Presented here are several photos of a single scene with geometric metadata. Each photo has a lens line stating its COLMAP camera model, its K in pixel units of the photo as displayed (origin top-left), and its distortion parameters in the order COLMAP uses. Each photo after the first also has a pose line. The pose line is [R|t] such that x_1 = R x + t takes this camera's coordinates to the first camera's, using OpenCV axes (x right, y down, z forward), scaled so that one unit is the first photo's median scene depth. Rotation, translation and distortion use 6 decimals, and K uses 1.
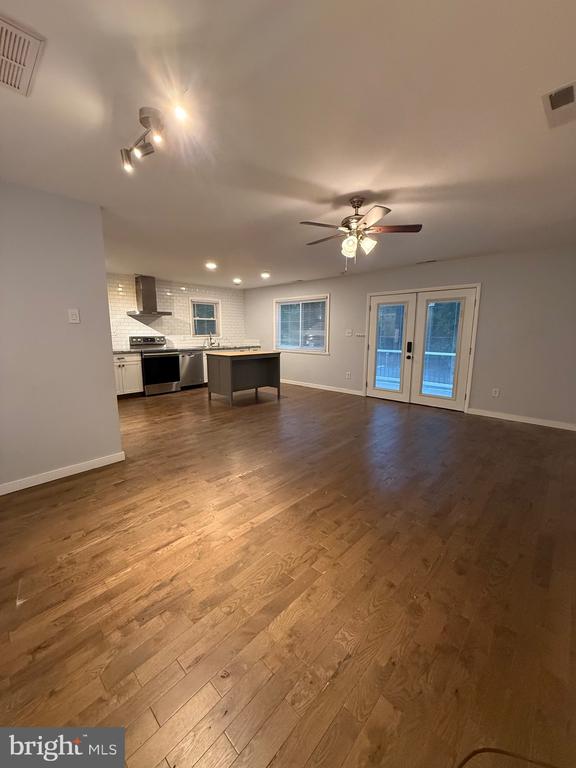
lens RADIAL K [[303.4, 0, 287.2], [0, 303.4, 379.6], [0, 0, 1]] dist [-0.010187, 0.000114]
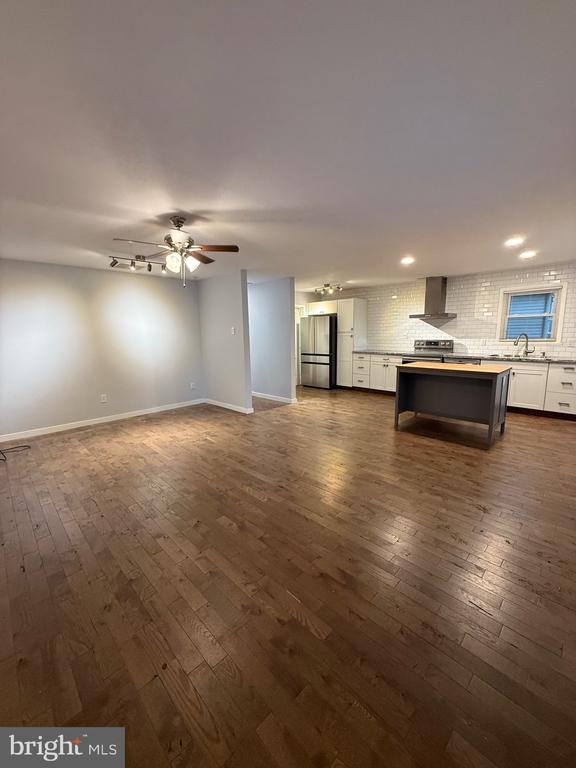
lens RADIAL K [[303.4, 0, 287.2], [0, 303.4, 379.6], [0, 0, 1]] dist [-0.010187, 0.000114]
pose [[-0.023812, 0.150790, -0.988279, 0.649120], [-0.141125, 0.978153, 0.152645, -0.125606], [0.989705, 0.143106, -0.002012, 0.701932]]
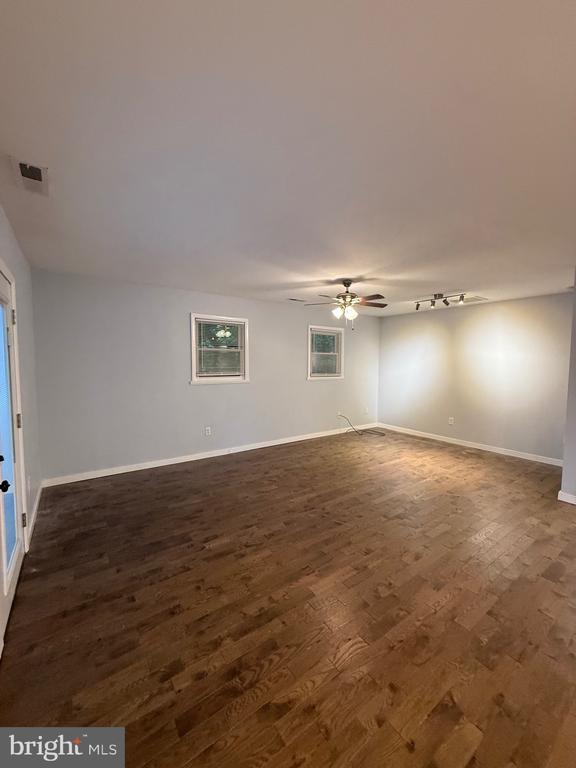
lens RADIAL K [[303.4, 0, 287.2], [0, 303.4, 379.6], [0, 0, 1]] dist [-0.010187, 0.000114]
pose [[-0.982957, -0.021423, 0.182584, 0.114275], [0.019387, 0.975569, 0.218836, -0.221911], [-0.182811, 0.218646, -0.958527, 1.210045]]
